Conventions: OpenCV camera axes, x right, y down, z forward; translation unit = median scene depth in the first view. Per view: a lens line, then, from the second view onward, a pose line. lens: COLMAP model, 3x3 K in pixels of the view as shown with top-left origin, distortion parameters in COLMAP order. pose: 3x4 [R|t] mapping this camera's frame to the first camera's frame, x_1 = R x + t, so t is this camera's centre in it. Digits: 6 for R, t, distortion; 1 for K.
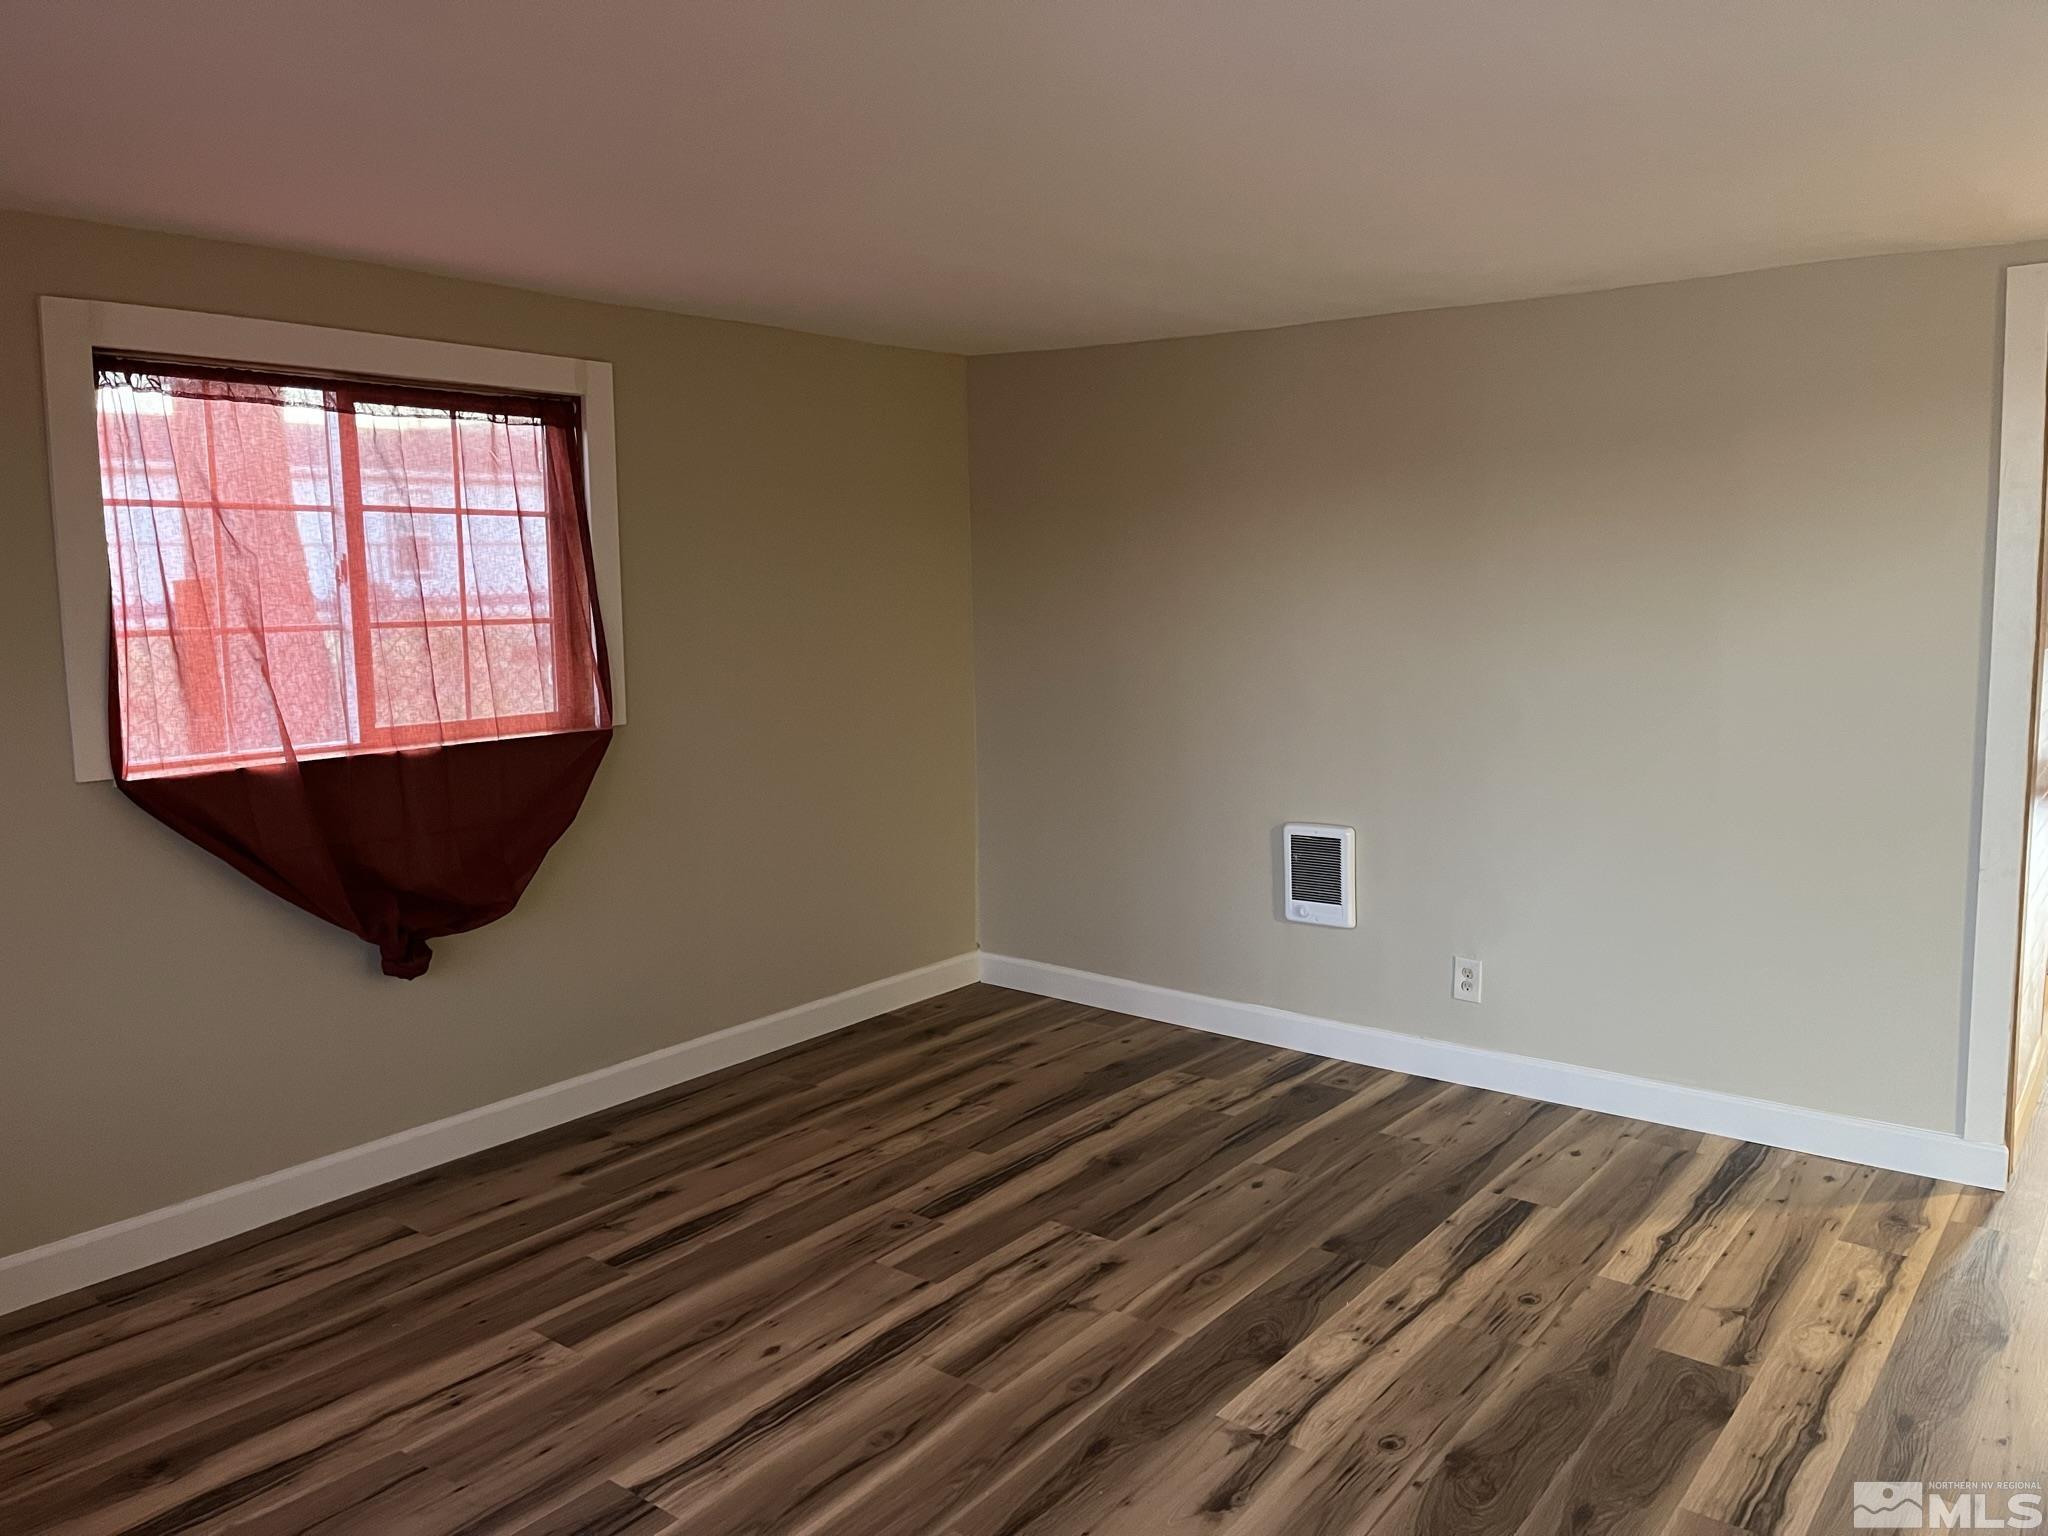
lens RADIAL K [[1545.4, 0, 1024.0], [0, 1545.4, 768.0], [0, 0, 1]] dist [0.059485, -0.056483]
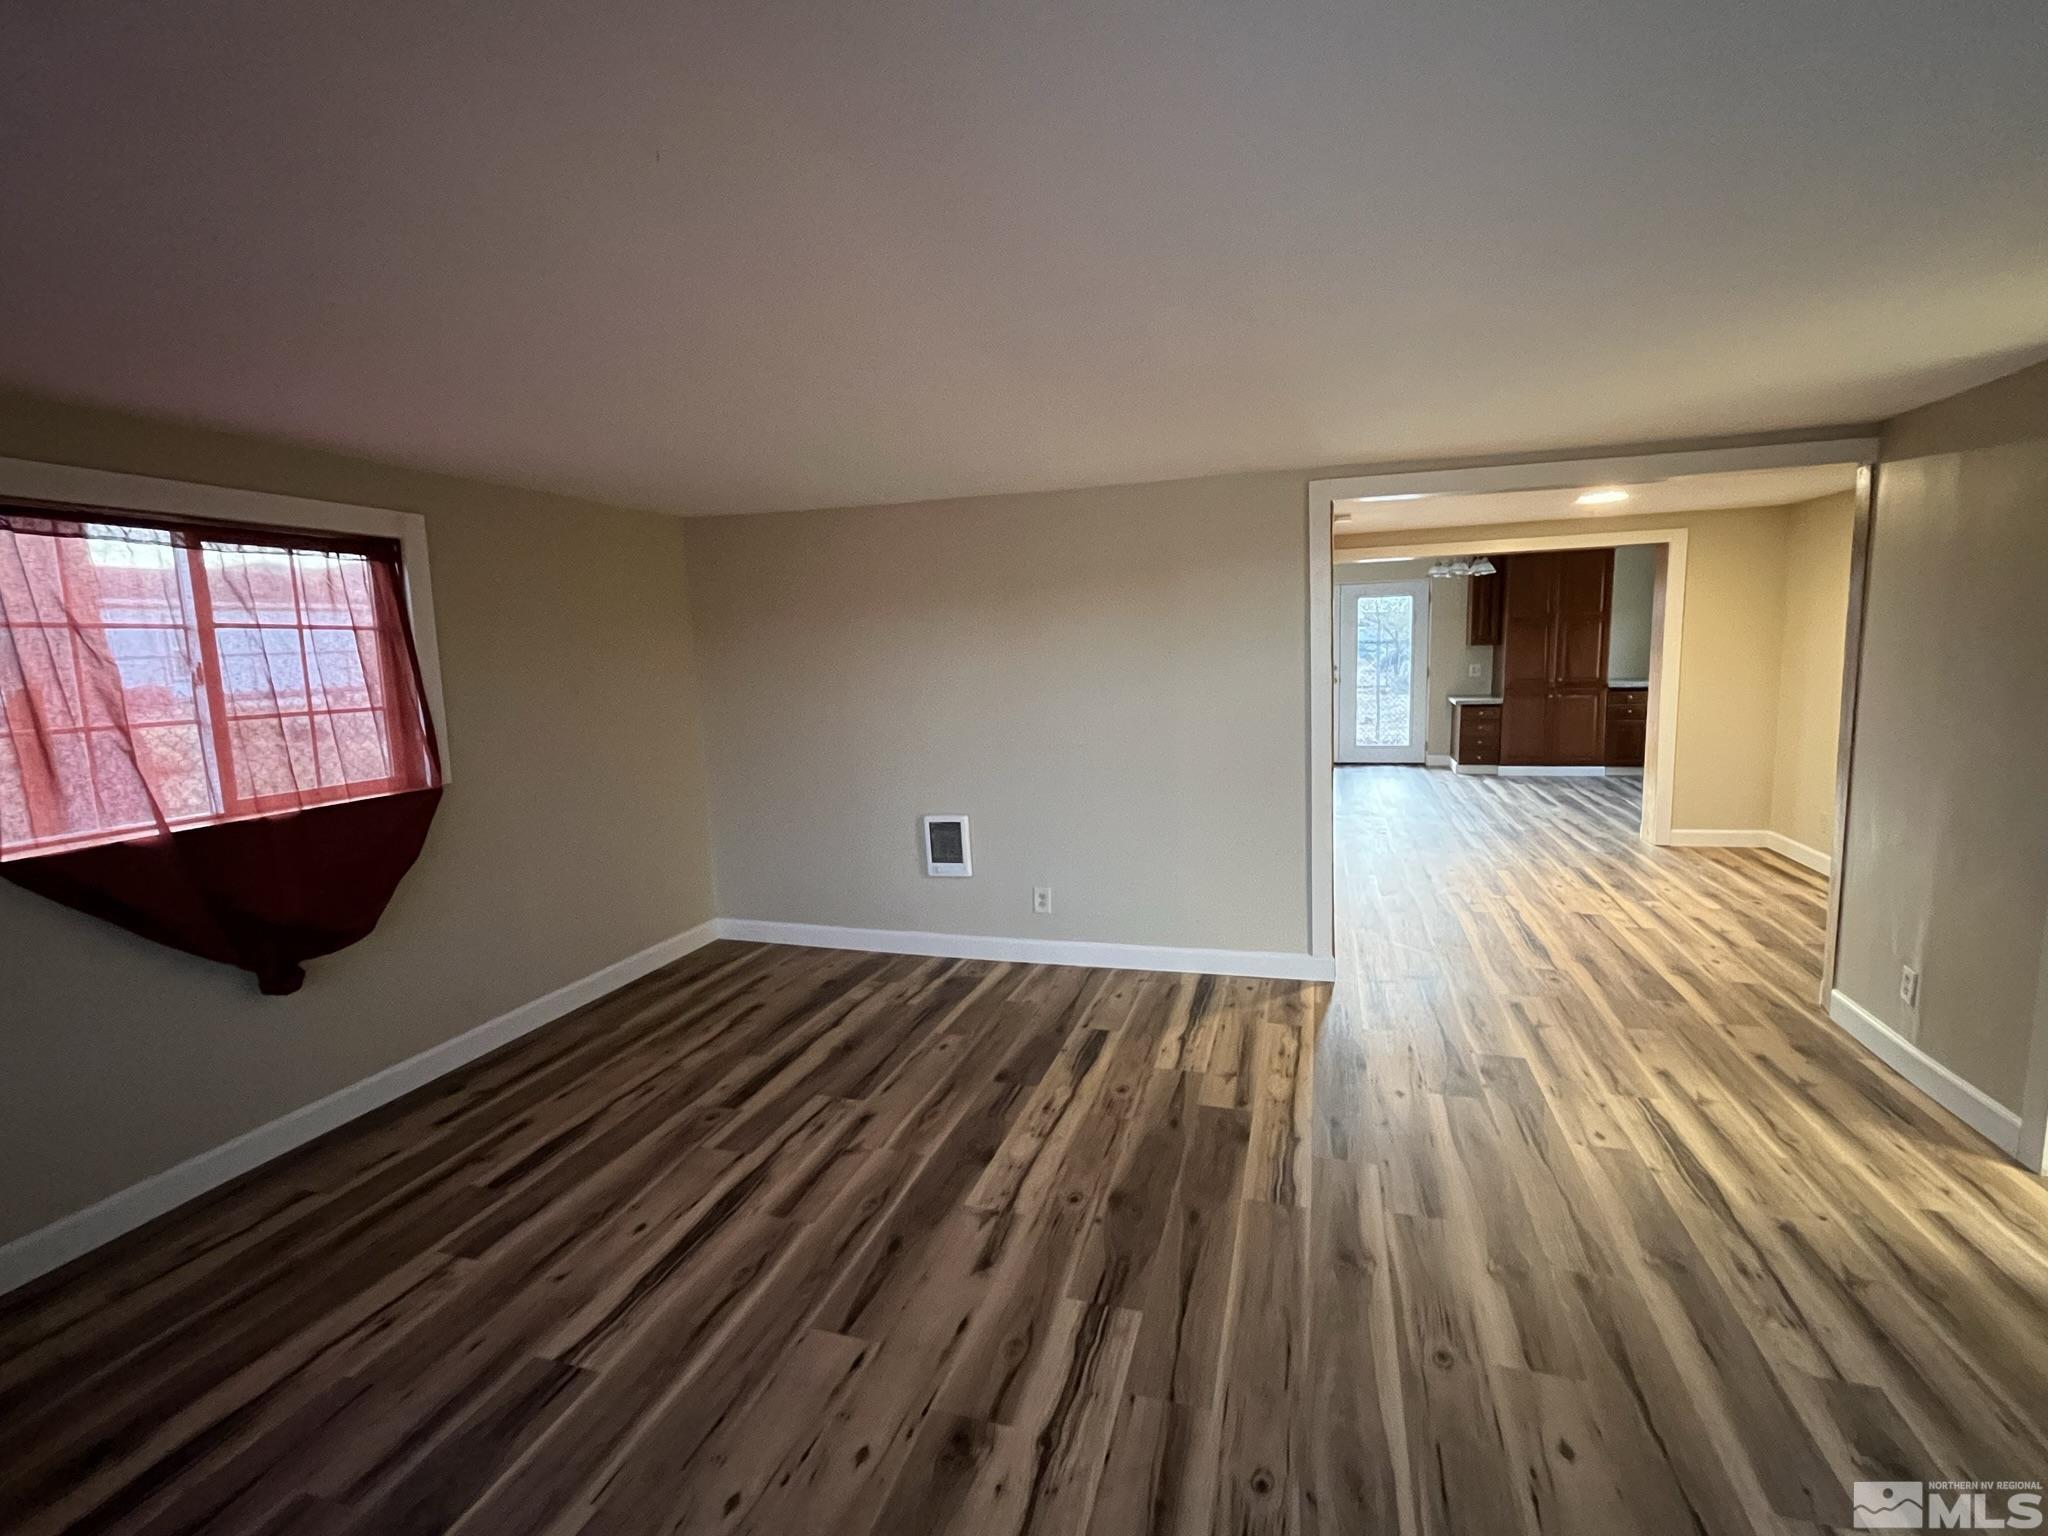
lens RADIAL K [[943.0, 0, 1021.5], [0, 943.0, 772.5], [0, 0, 1]] dist [-0.004785, 0.000797]
pose [[0.938343, -0.067531, 0.339047, -0.080805], [0.070135, 0.997527, 0.004581, -0.006957], [-0.338518, 0.019481, 0.940758, 0.074445]]
